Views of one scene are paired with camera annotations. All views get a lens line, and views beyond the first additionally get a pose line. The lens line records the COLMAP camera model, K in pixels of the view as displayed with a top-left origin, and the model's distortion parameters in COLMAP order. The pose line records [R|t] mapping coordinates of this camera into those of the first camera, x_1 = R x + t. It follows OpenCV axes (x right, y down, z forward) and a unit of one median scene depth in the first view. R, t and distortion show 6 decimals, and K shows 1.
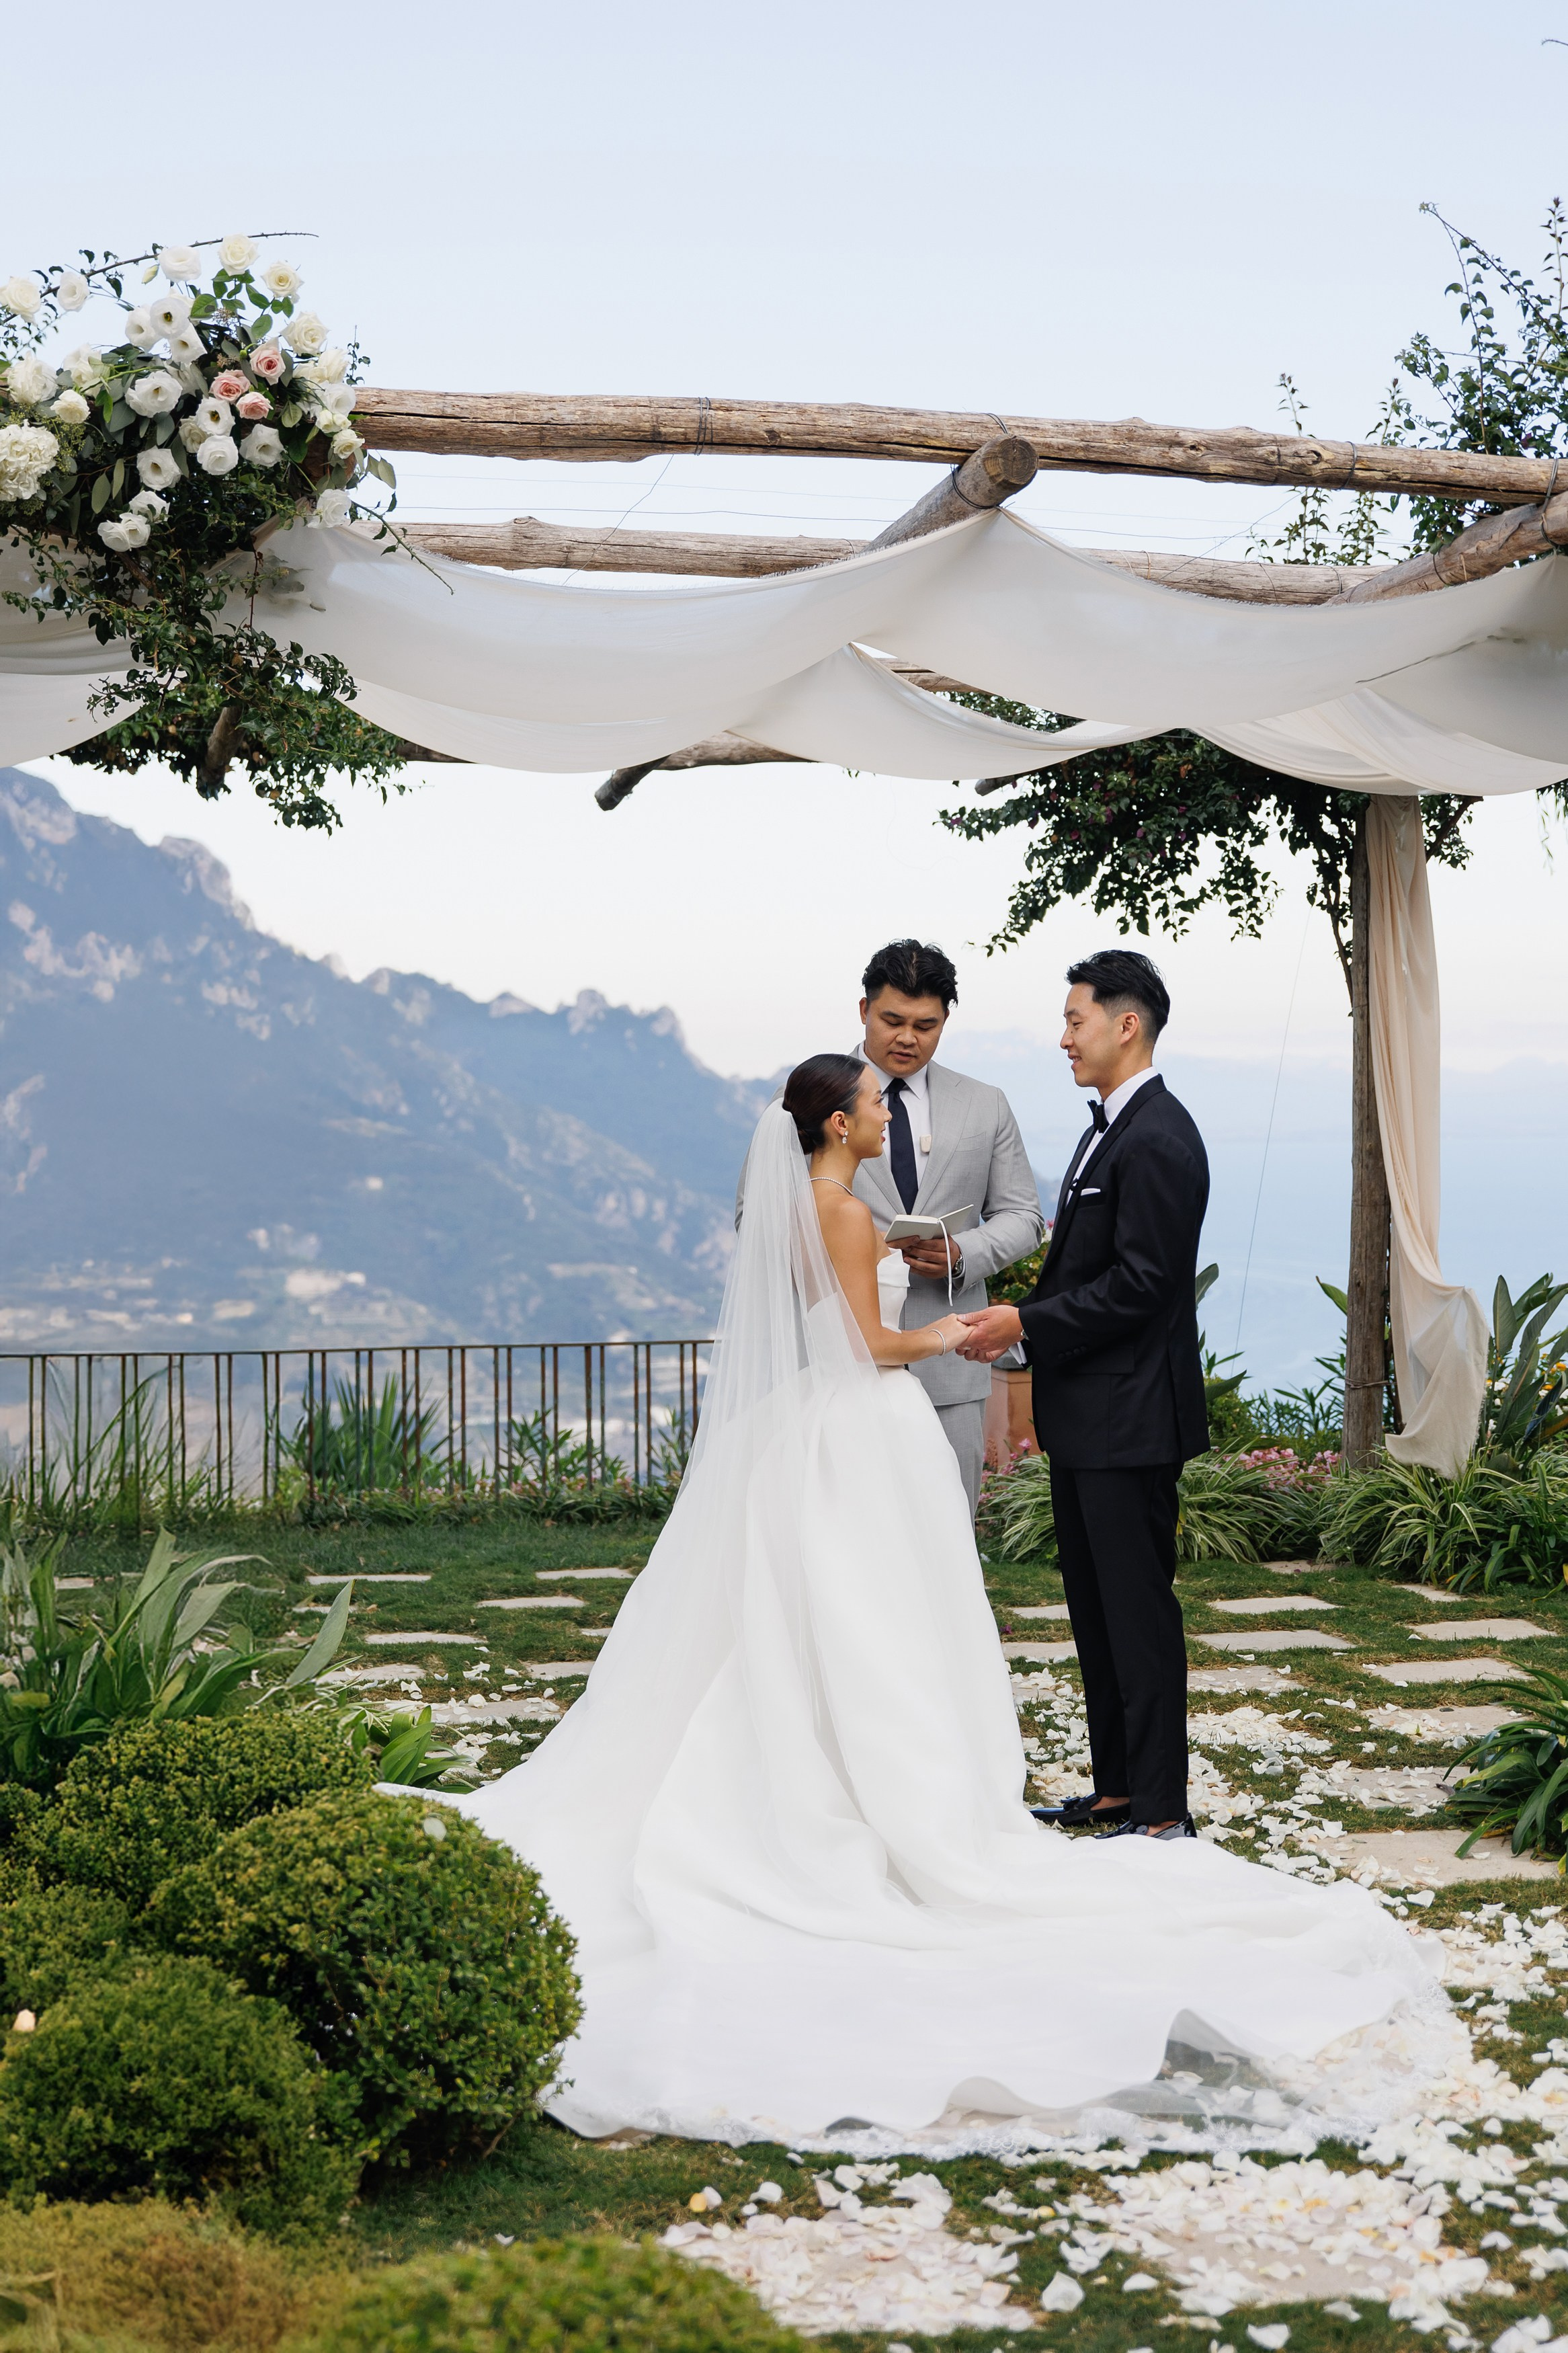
lens RADIAL K [[3101.6, 0, 762.5], [0, 3101.6, 1170.8], [0, 0, 1]] dist [-0.007808, -0.006900]
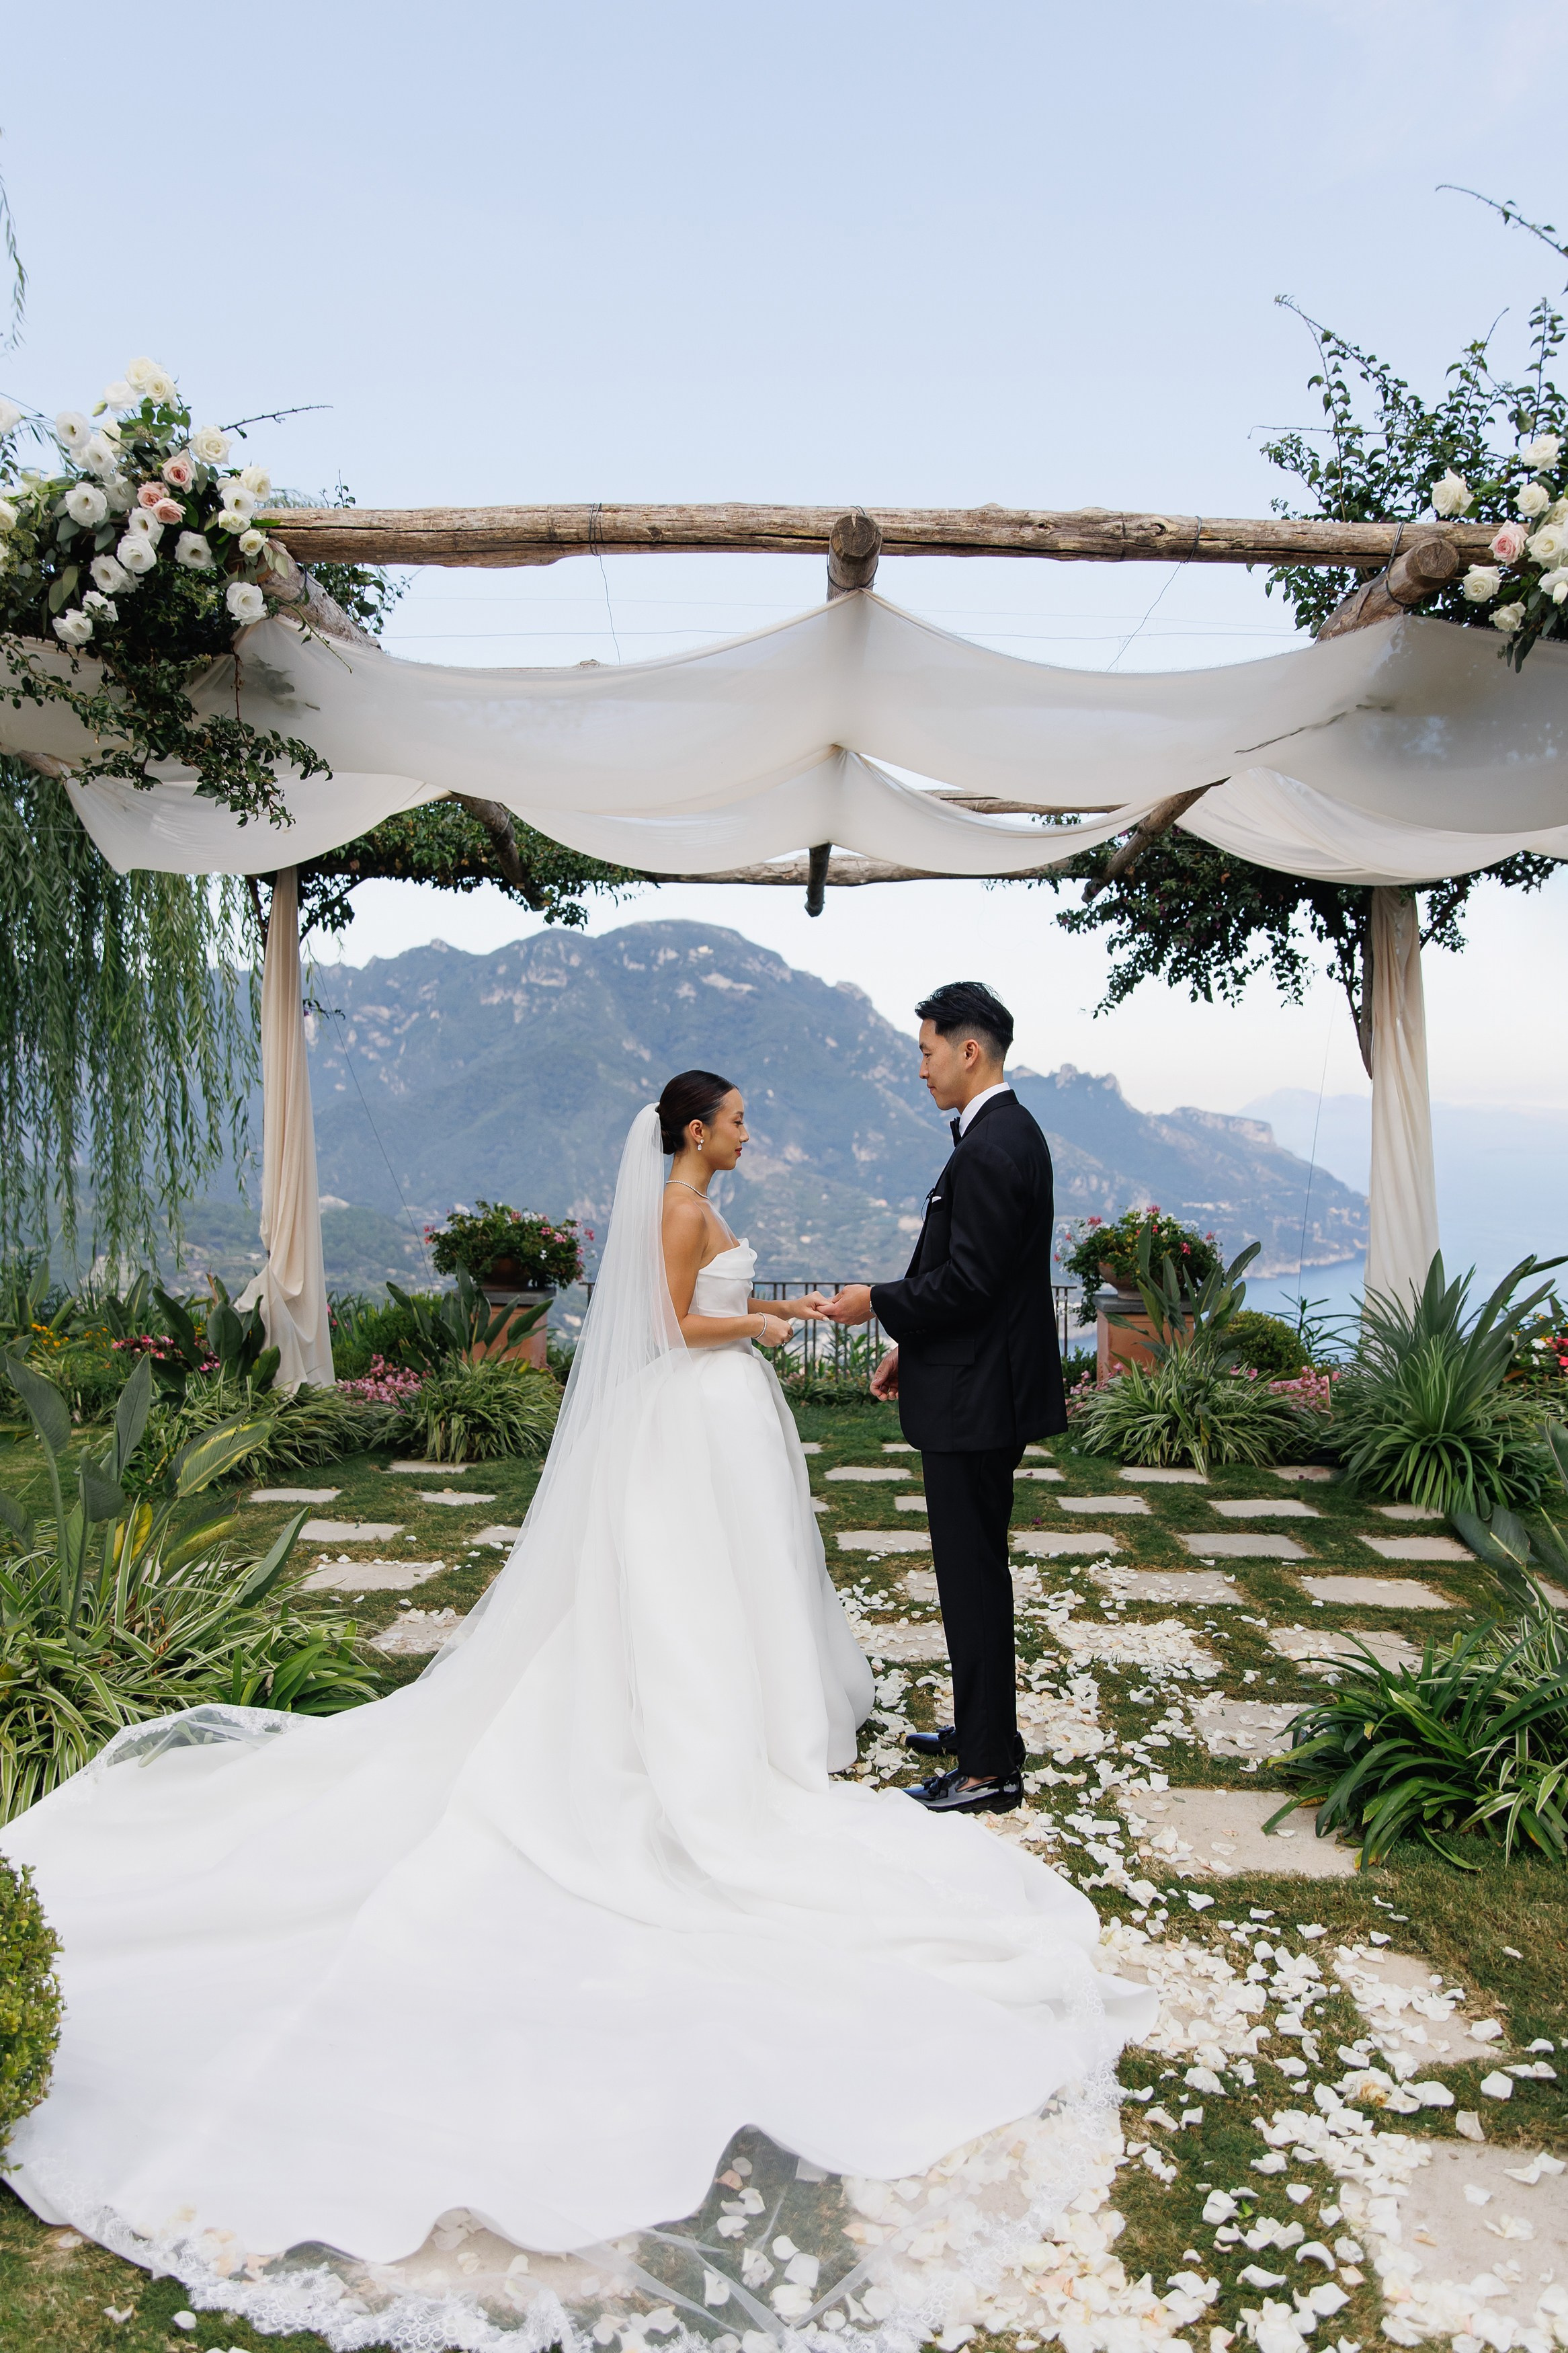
lens RADIAL K [[1692.5, 0, 773.9], [0, 1692.5, 1163.3], [0, 0, 1]] dist [0.030797, -0.030545]
pose [[0.974321, 0.014609, -0.224687, 0.180505], [-0.014533, 0.999892, 0.001992, -0.005592], [0.224692, 0.001324, 0.974429, 0.377619]]
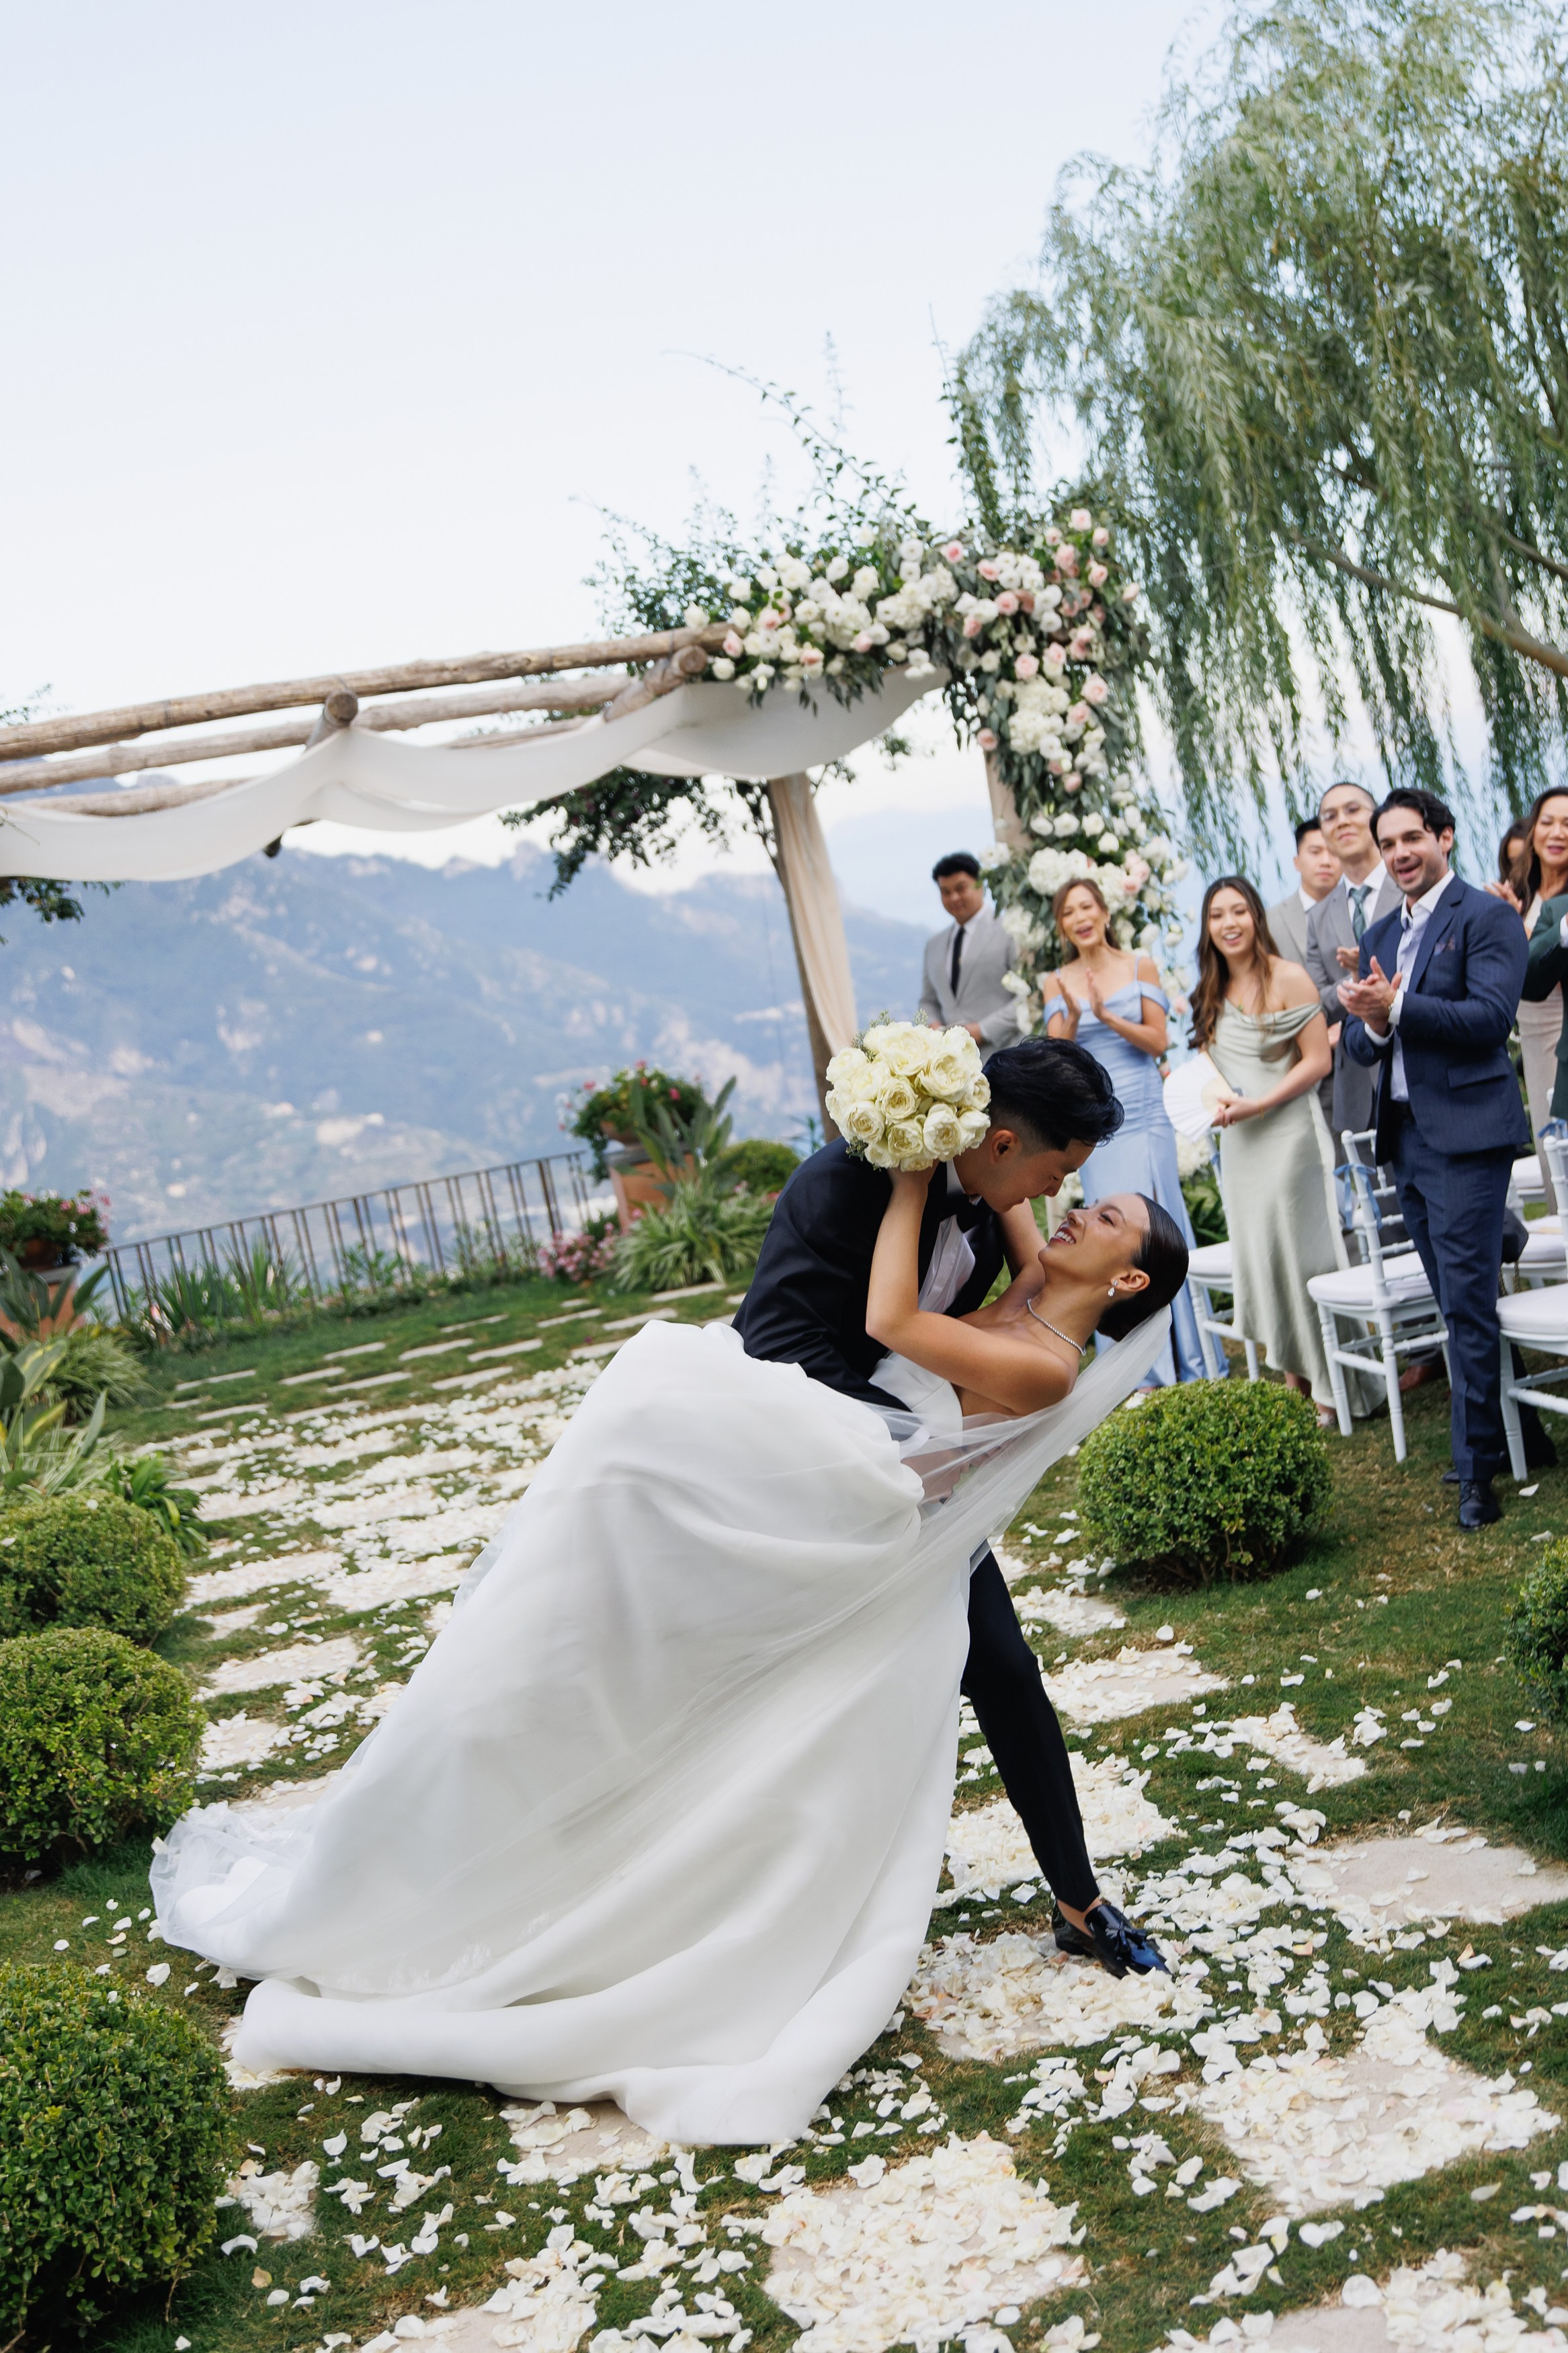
lens RADIAL K [[2624.5, 0, 753.0], [0, 2624.5, 1179.0], [0, 0, 1]] dist [0.041444, -0.062666]
pose [[0.983302, -0.181880, 0.006083, 0.236431], [0.180755, 0.979999, 0.083243, -0.044373], [-0.021102, -0.080753, 0.996511, -0.491441]]
